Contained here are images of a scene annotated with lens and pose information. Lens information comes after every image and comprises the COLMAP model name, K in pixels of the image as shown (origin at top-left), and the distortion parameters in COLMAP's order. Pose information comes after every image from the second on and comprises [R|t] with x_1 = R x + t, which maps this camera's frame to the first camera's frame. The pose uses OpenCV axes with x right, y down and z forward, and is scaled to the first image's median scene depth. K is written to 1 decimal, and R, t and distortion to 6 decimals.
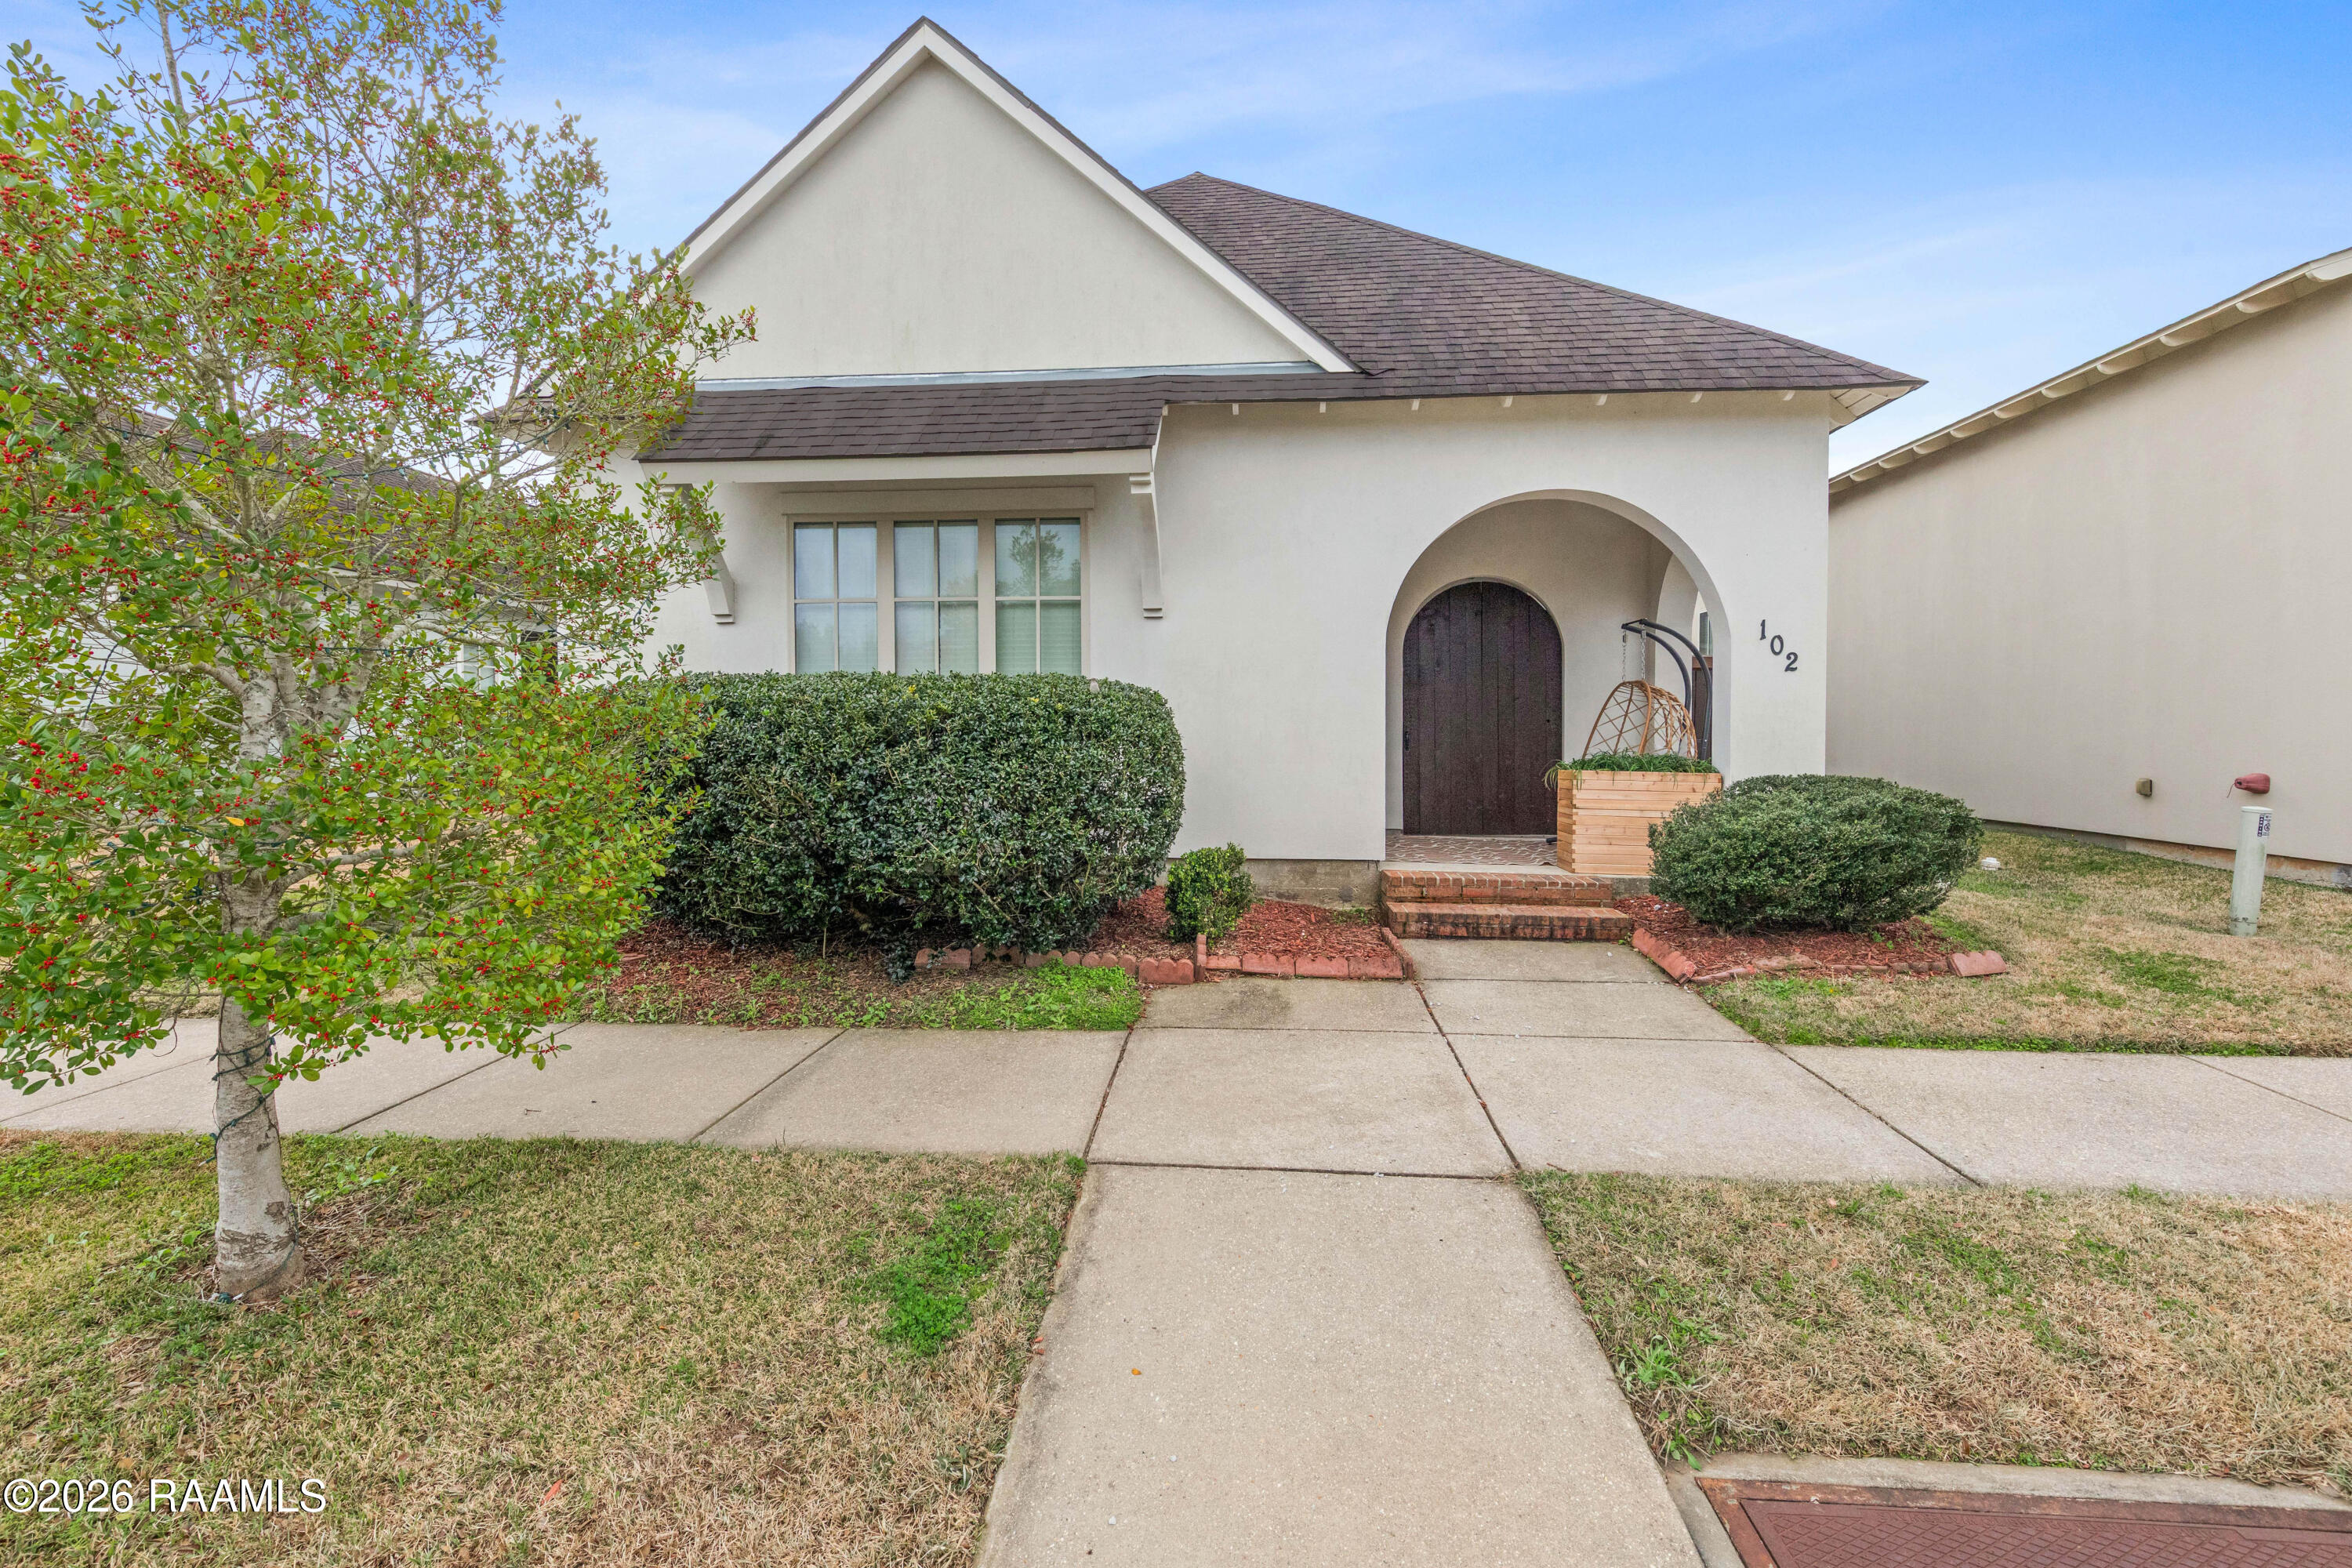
lens RADIAL K [[1029.9, 0, 1170.8], [0, 1029.9, 784.0], [0, 0, 1]] dist [0.001419, -0.000483]
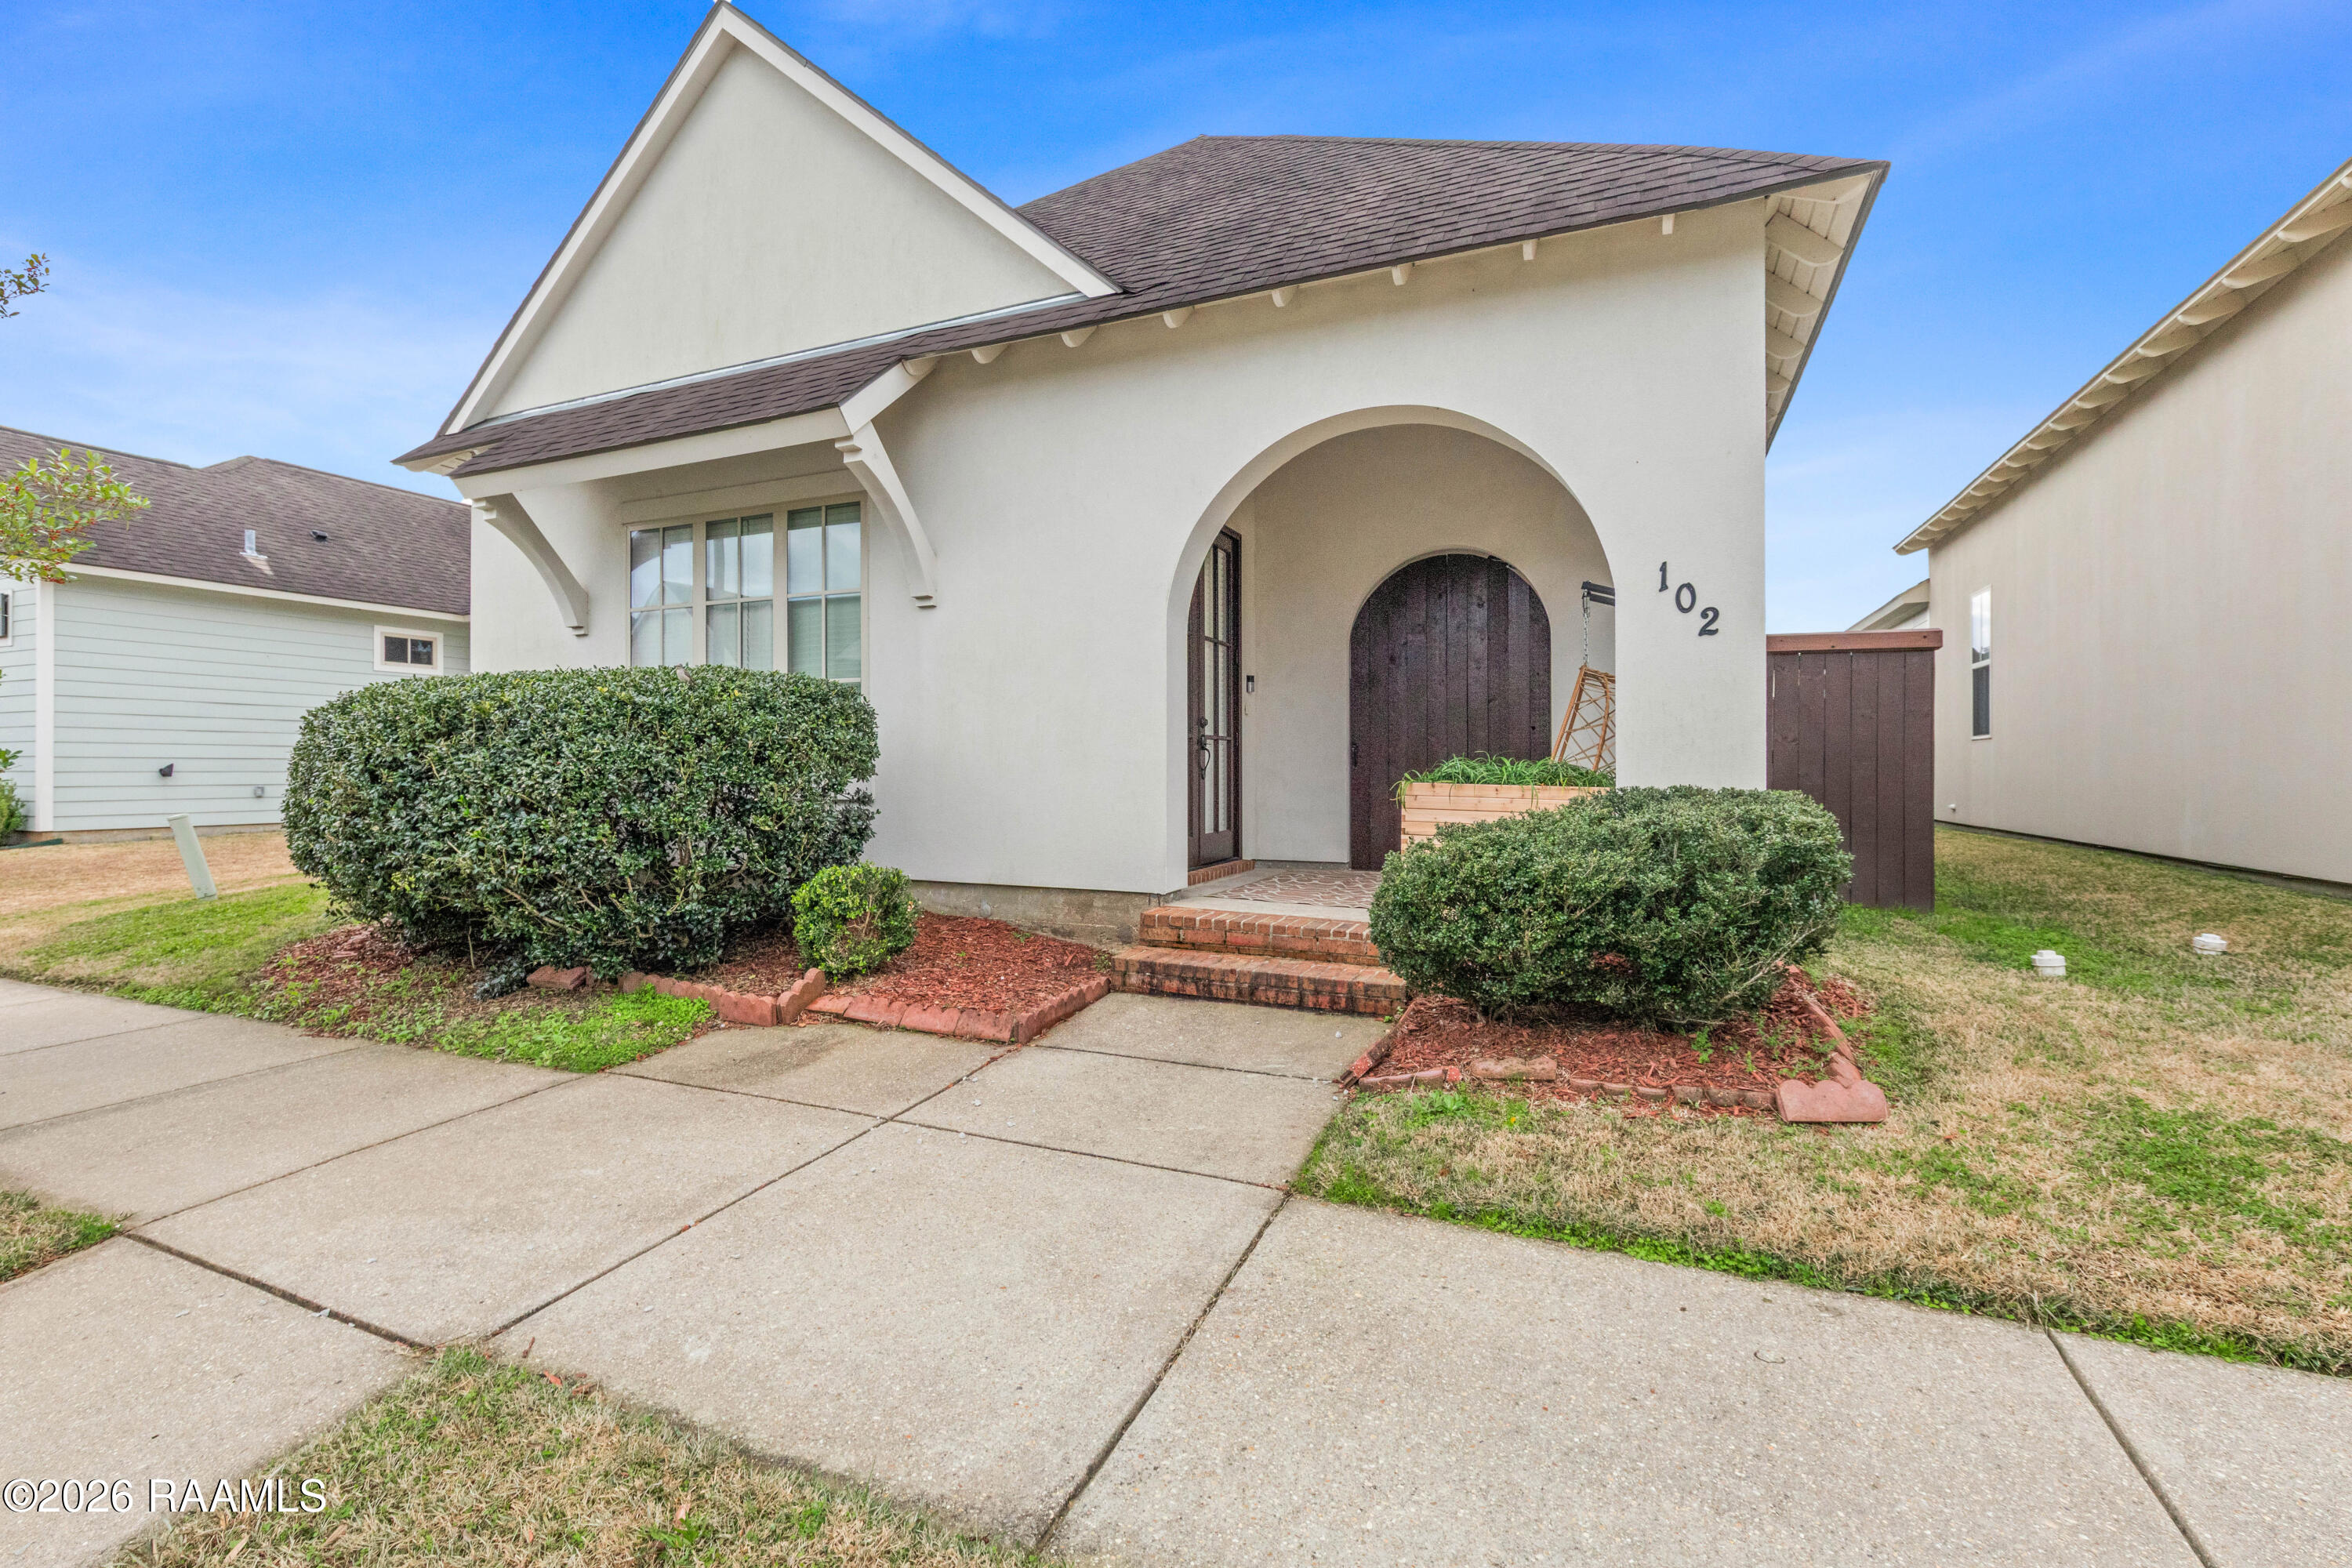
lens RADIAL K [[1029.9, 0, 1170.8], [0, 1029.9, 784.0], [0, 0, 1]] dist [0.001419, -0.000483]
pose [[0.947320, 0.006686, -0.320218, 0.513991], [-0.018527, 0.999252, -0.033946, 0.017982], [0.319751, 0.038090, 0.946736, 0.269394]]
